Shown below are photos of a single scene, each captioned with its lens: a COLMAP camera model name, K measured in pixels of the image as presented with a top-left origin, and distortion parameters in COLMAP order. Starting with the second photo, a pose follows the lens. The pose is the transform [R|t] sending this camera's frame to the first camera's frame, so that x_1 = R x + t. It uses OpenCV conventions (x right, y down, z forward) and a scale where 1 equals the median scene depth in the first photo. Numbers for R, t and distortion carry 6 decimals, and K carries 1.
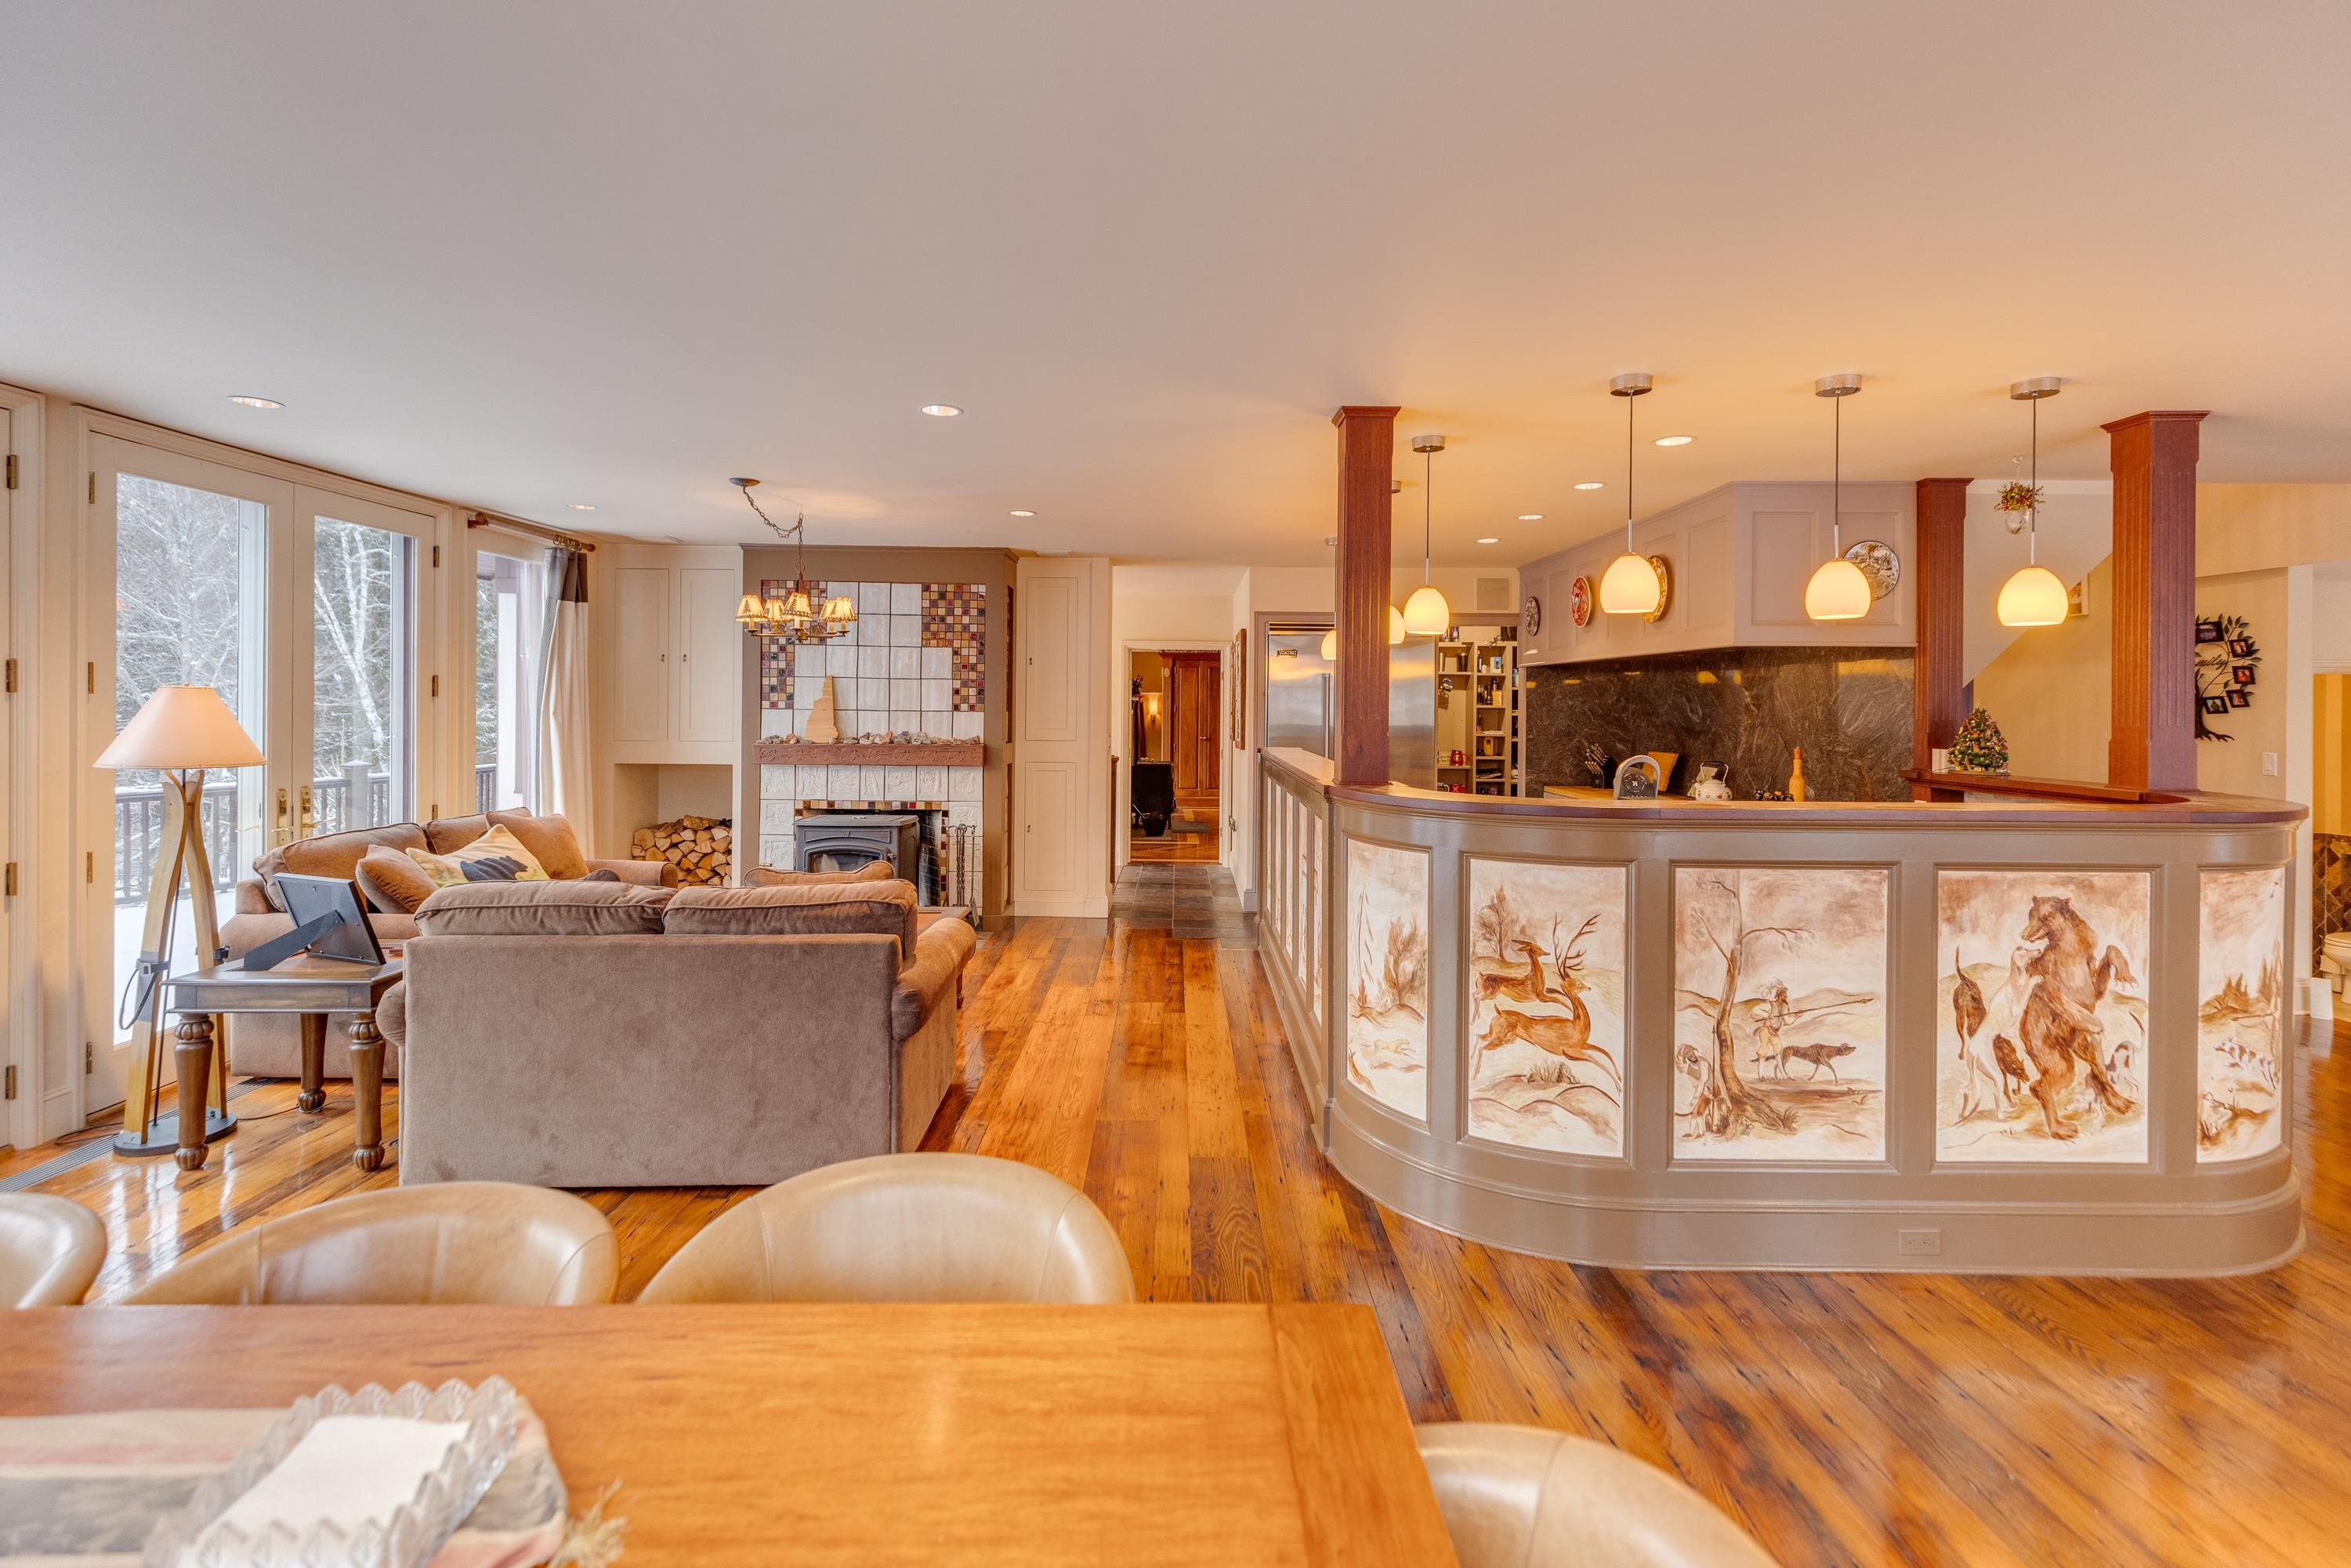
lens RADIAL K [[1061.9, 0, 1185.6], [0, 1061.9, 716.3], [0, 0, 1]] dist [0.002915, 0.000367]
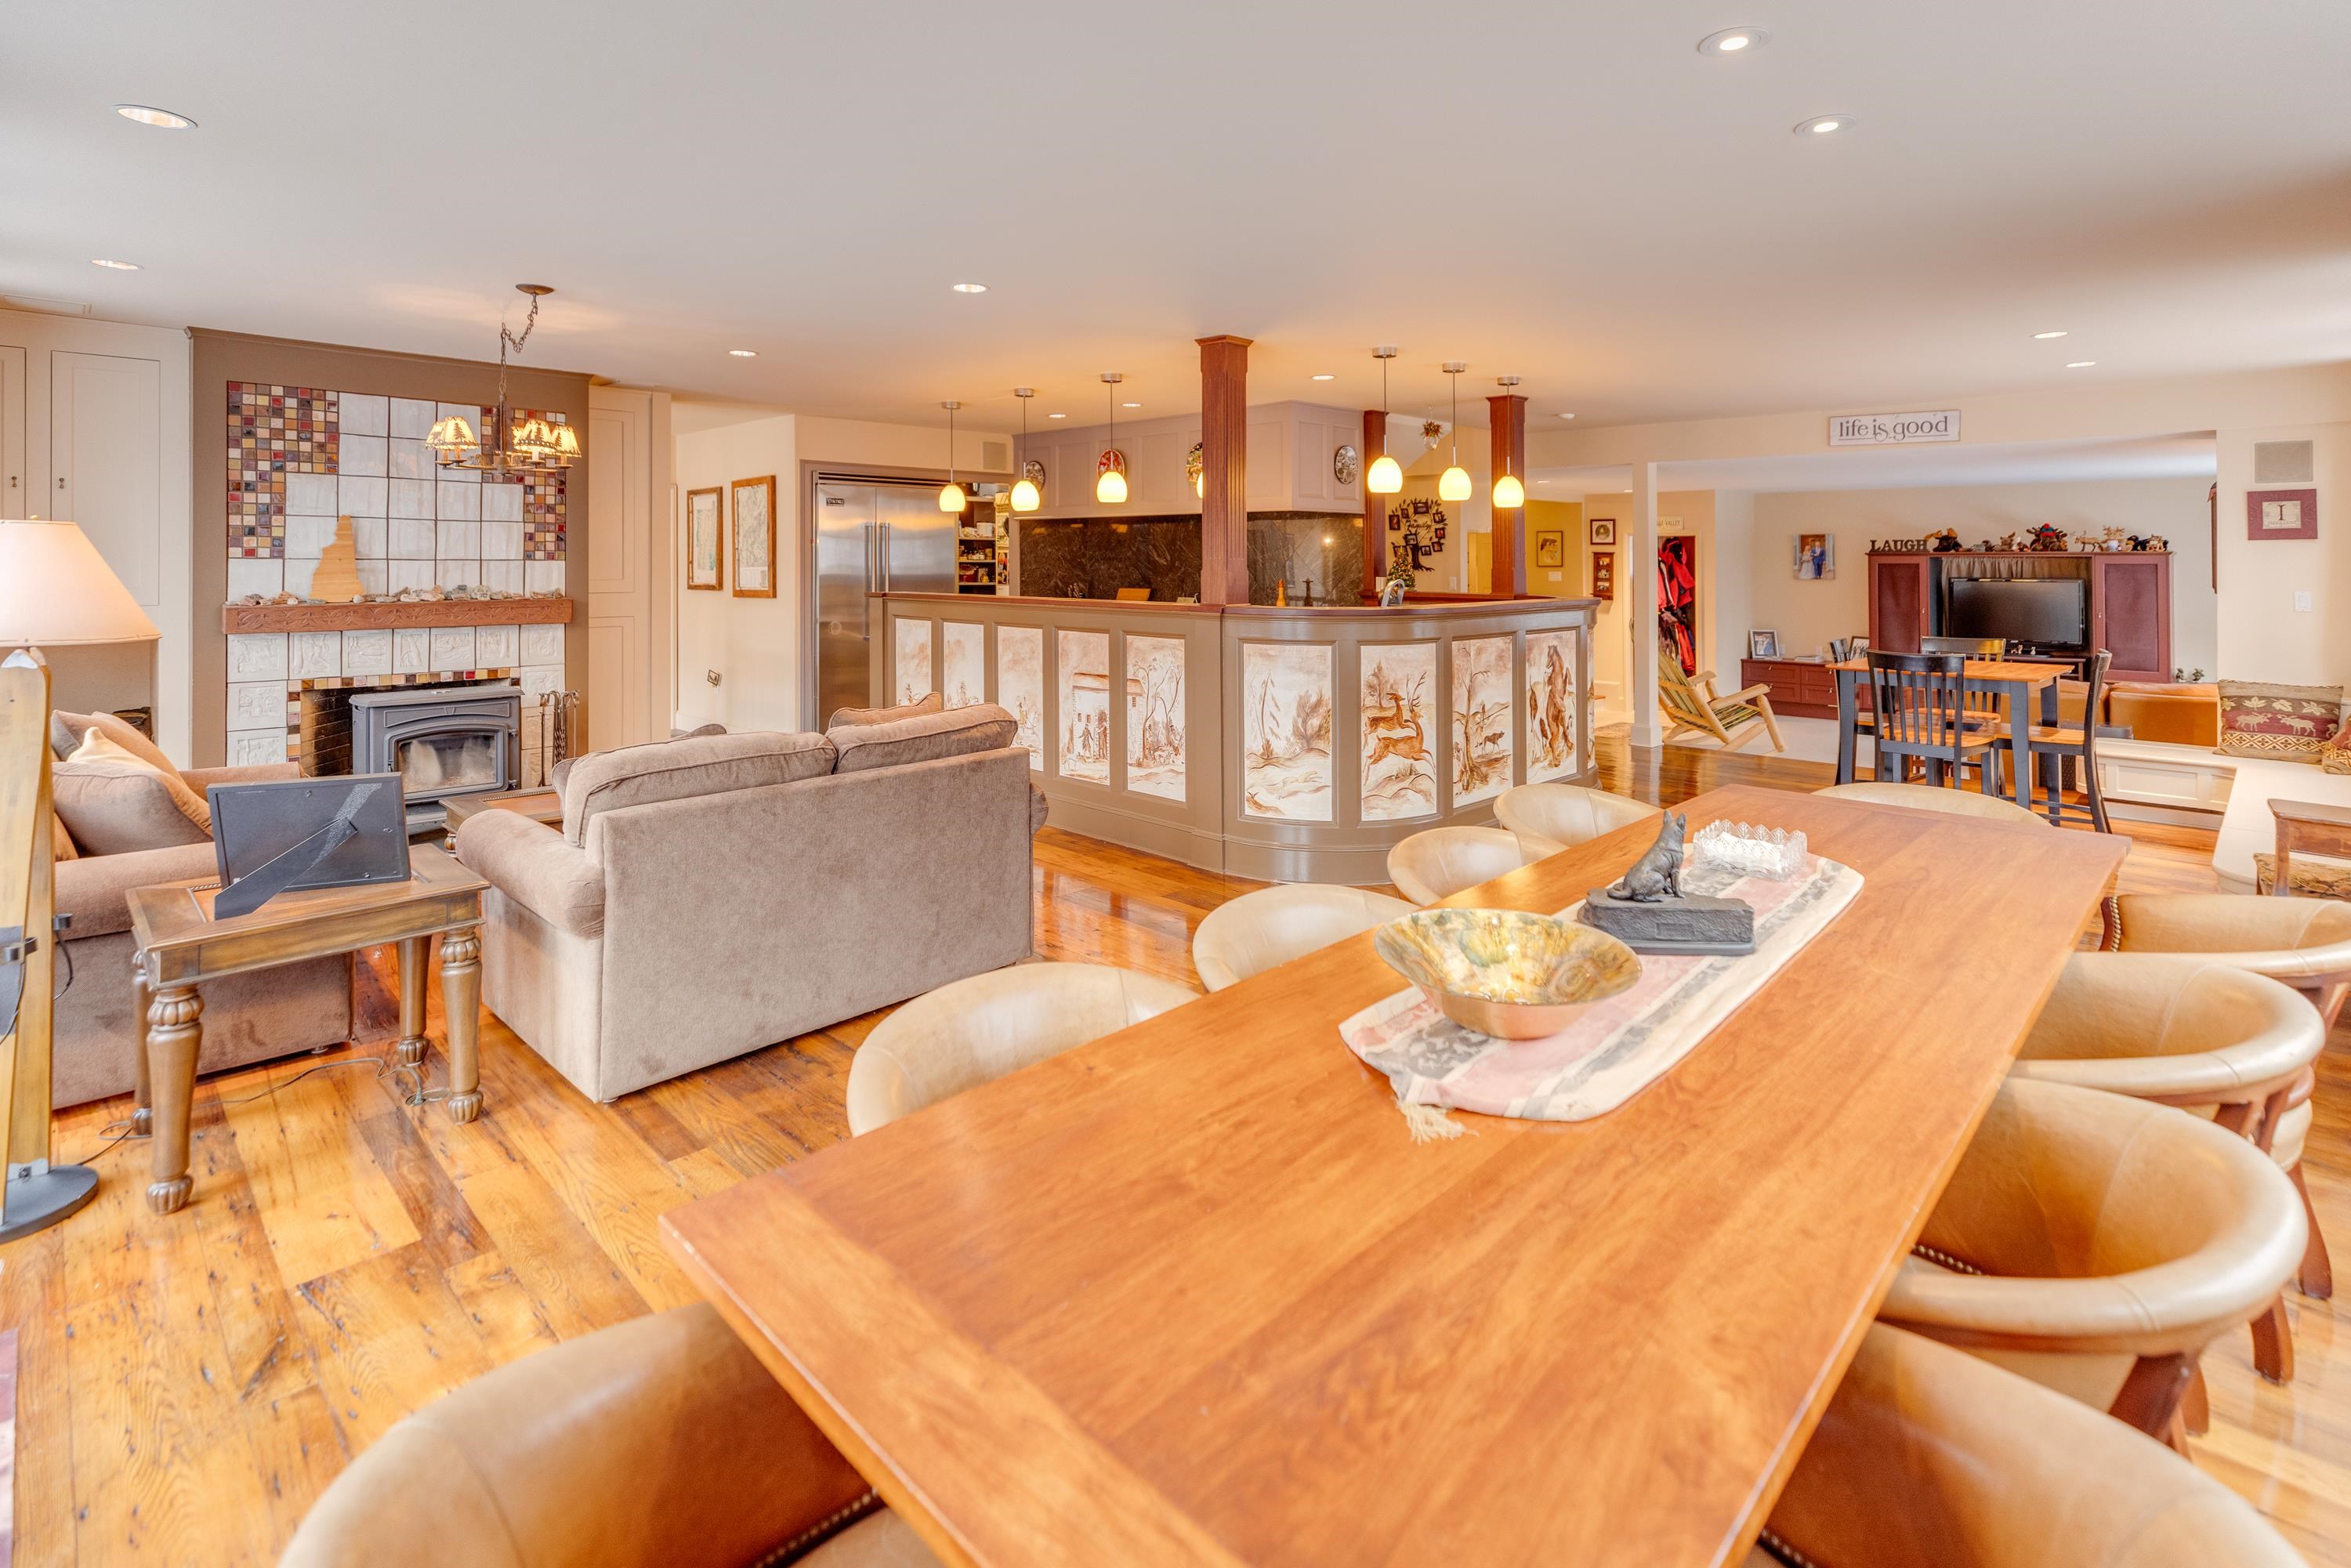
lens RADIAL K [[1099.3, 0, 1178.7], [0, 1099.3, 561.5], [0, 0, 1]] dist [0.001530, -0.000036]
pose [[0.715818, -0.007823, 0.698243, -0.857867], [0.011207, 0.999937, -0.000286, 0.004857], [-0.698197, 0.008030, 0.715861, 0.014323]]
